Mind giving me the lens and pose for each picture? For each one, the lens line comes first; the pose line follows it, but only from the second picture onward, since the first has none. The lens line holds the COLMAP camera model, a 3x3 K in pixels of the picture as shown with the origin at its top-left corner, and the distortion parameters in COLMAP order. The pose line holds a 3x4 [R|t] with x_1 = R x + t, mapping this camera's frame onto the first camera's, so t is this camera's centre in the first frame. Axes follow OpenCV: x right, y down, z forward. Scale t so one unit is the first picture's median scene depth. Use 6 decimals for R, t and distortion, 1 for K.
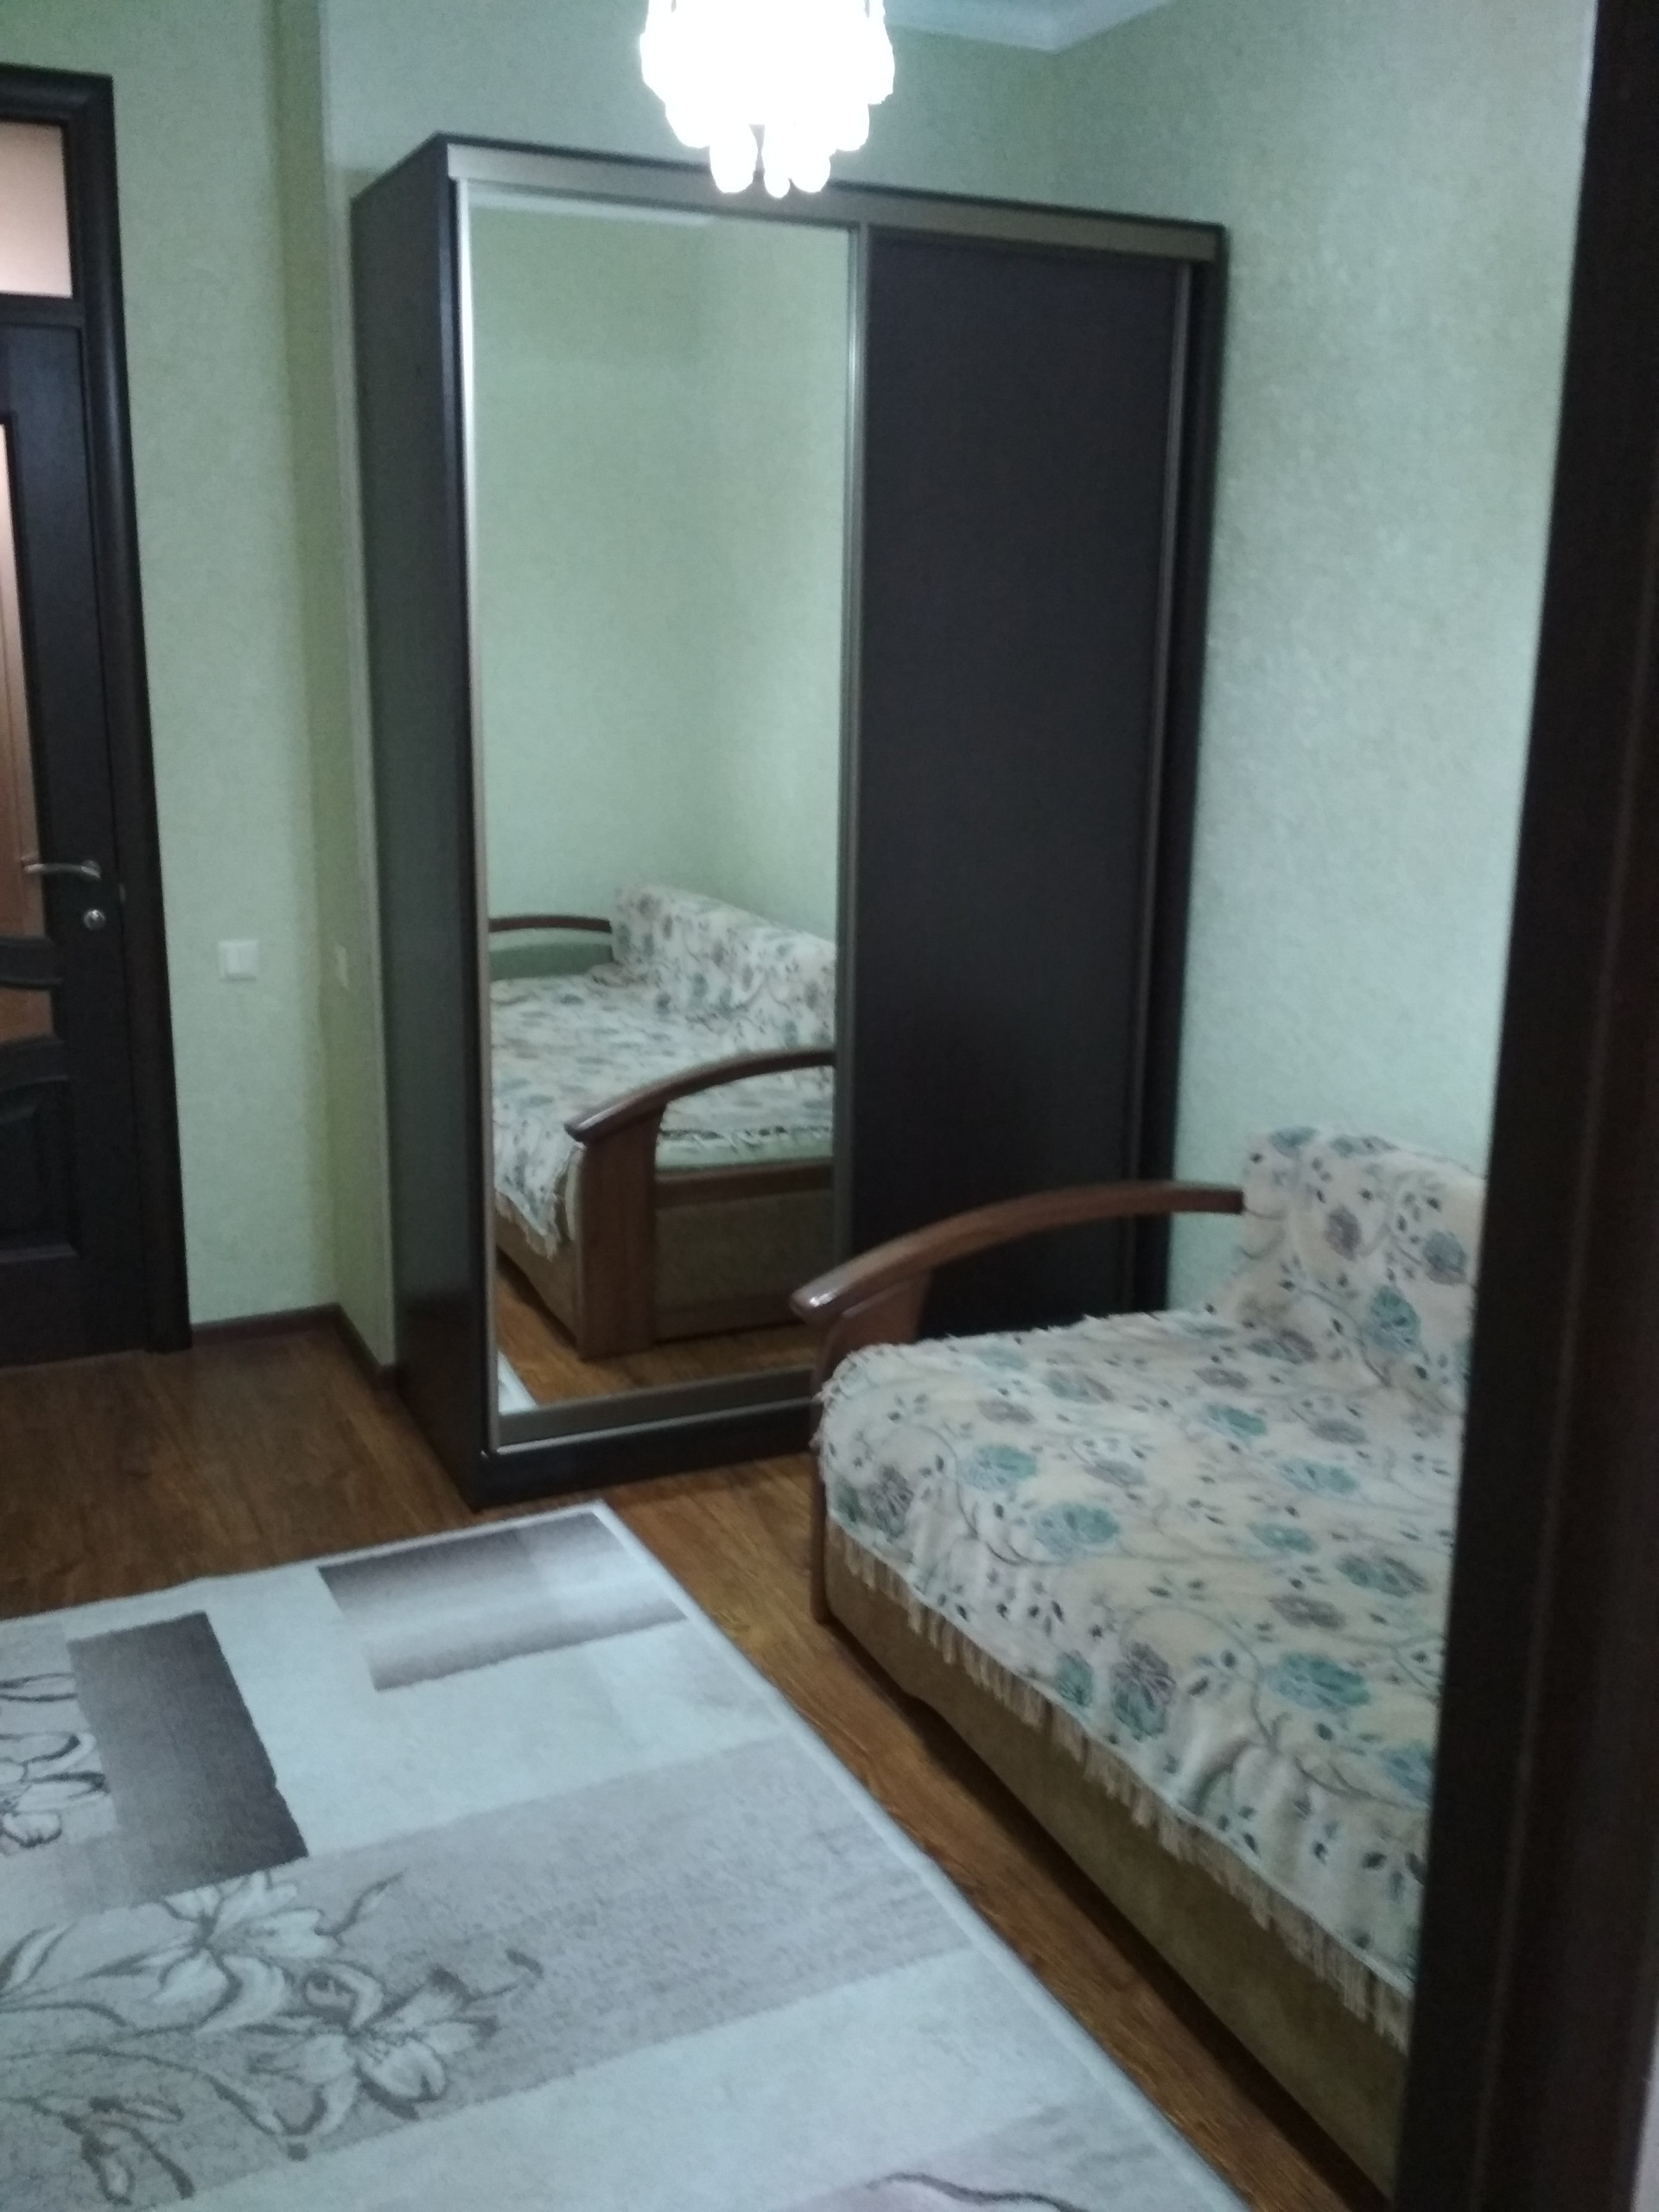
lens RADIAL K [[2011.1, 0, 829.5], [0, 2011.1, 1106.0], [0, 0, 1]] dist [-0.076347, 0.006889]
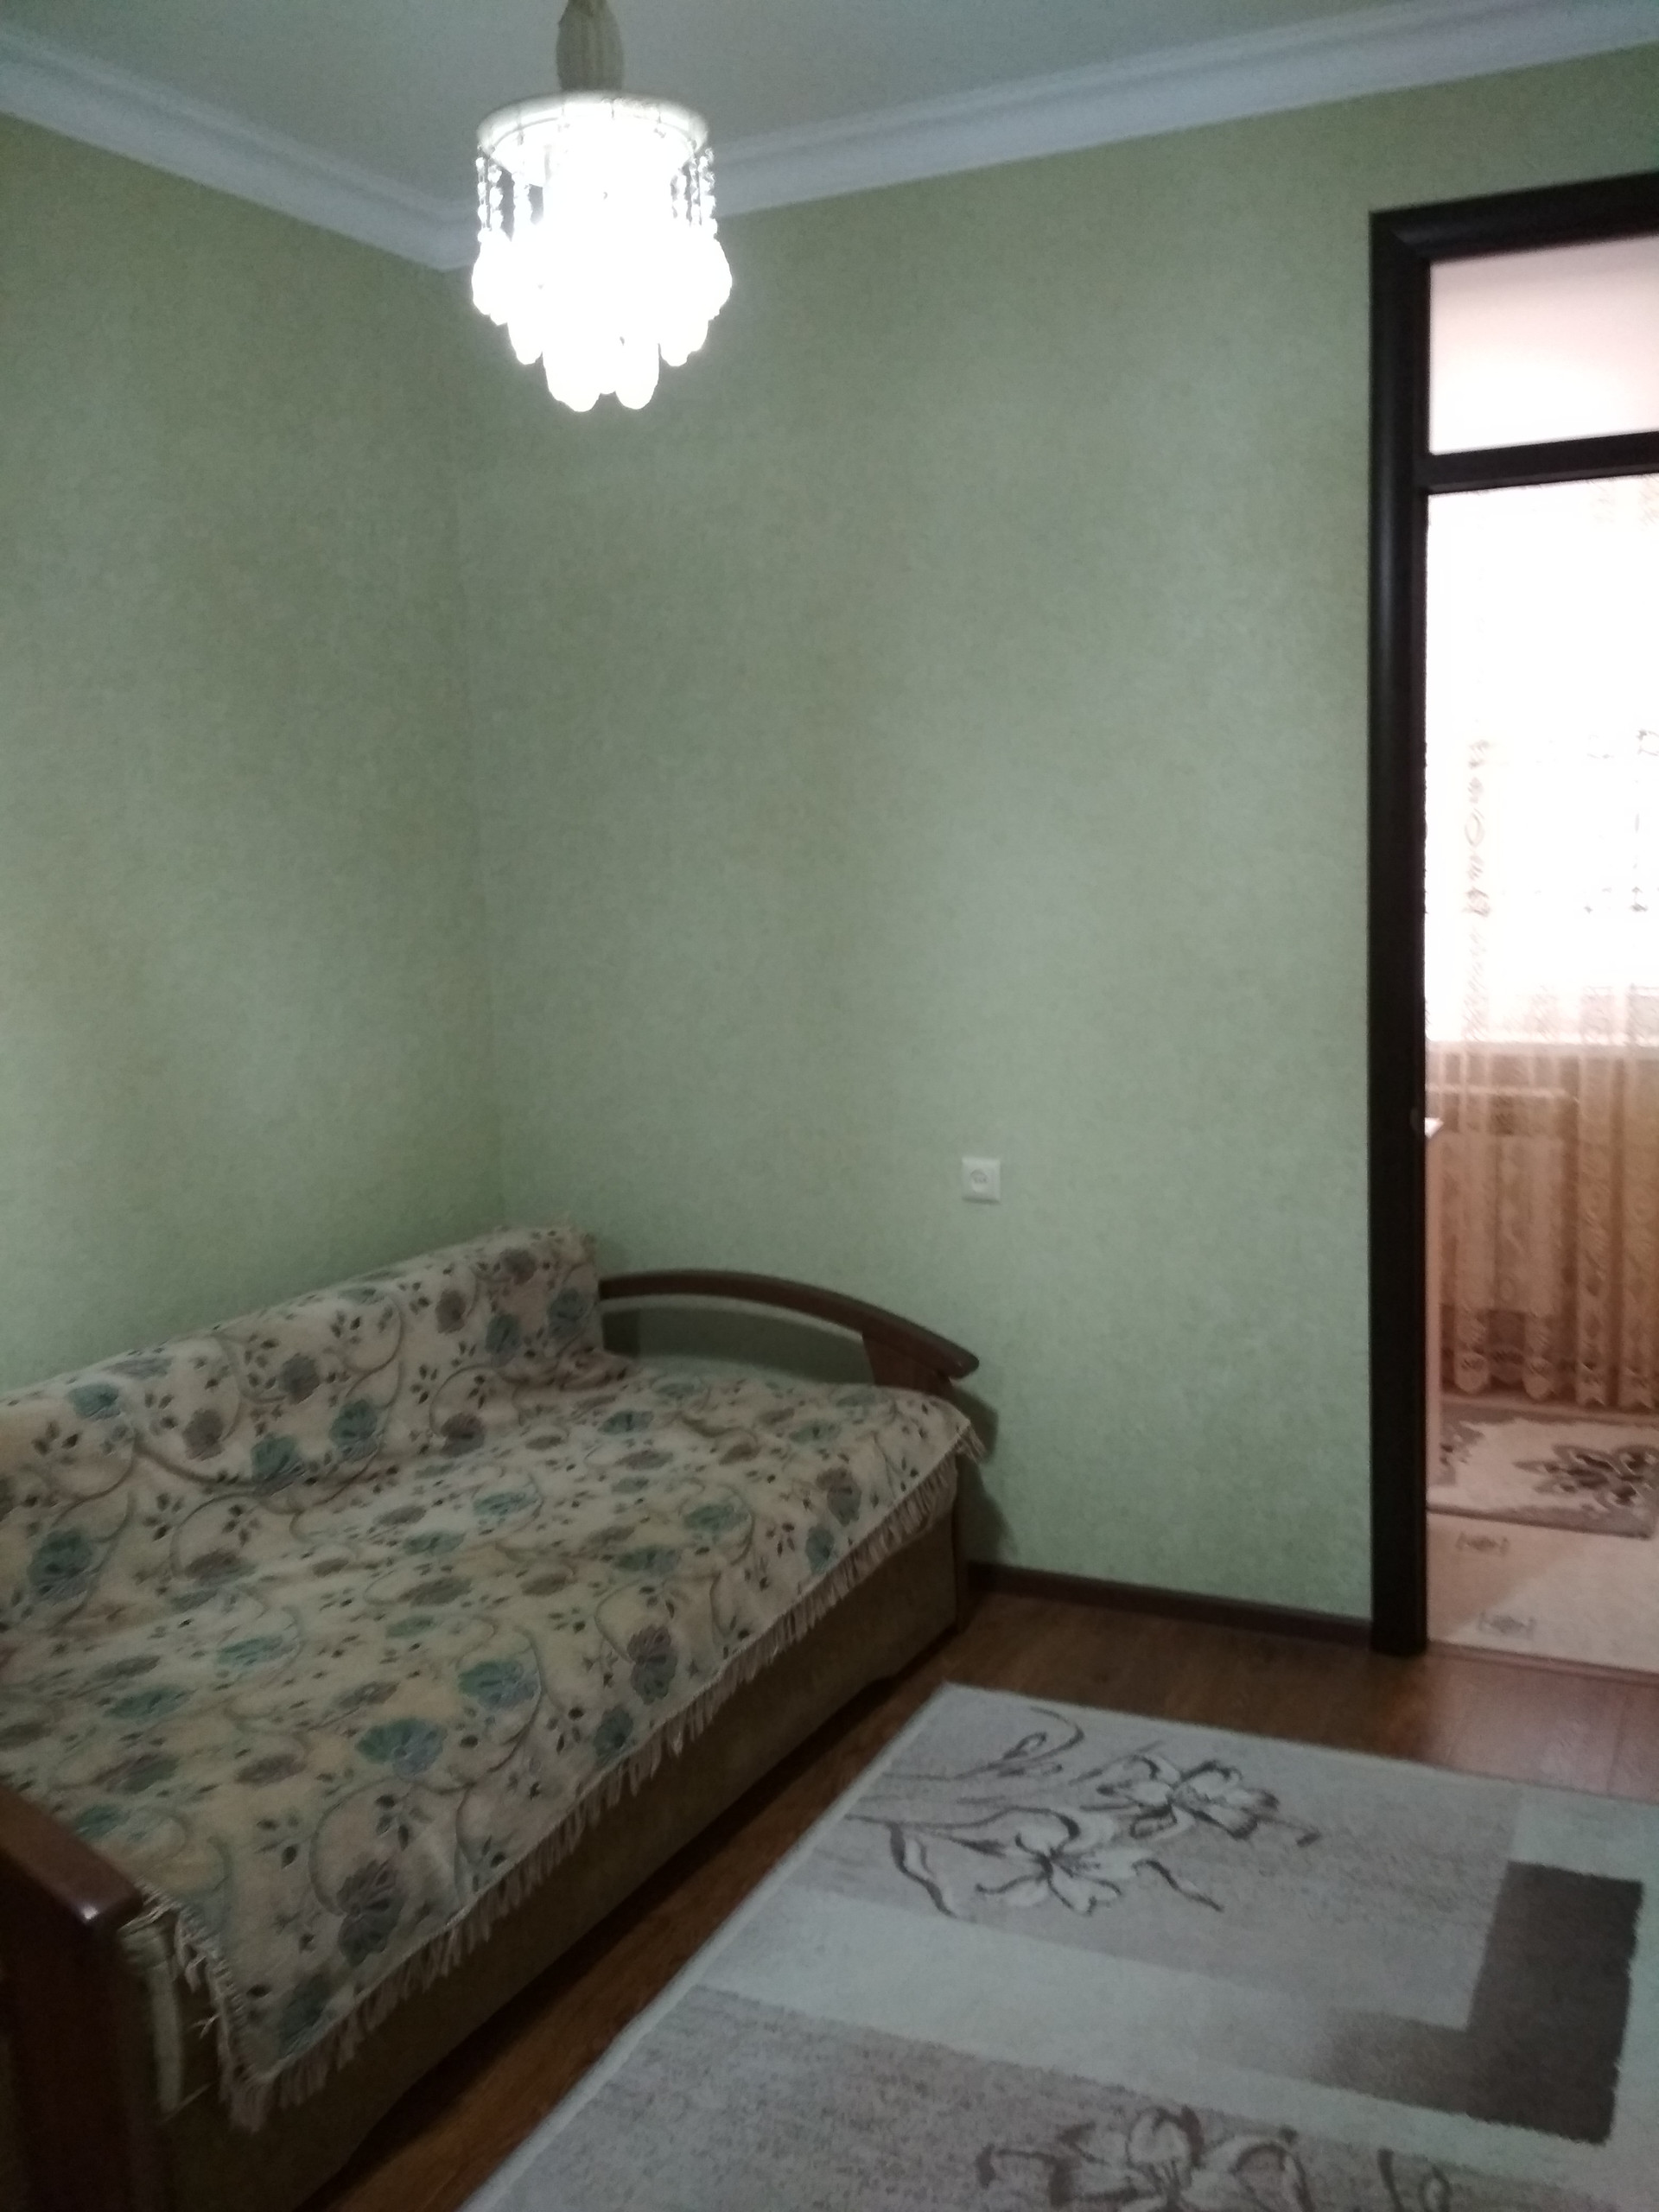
lens RADIAL K [[2011.1, 0, 829.5], [0, 2011.1, 1106.0], [0, 0, 1]] dist [-0.076347, 0.006889]
pose [[-0.622485, -0.113016, 0.774429, -0.844723], [0.220741, 0.923990, 0.312274, -0.400217], [-0.750857, 0.365334, -0.550223, 1.471759]]
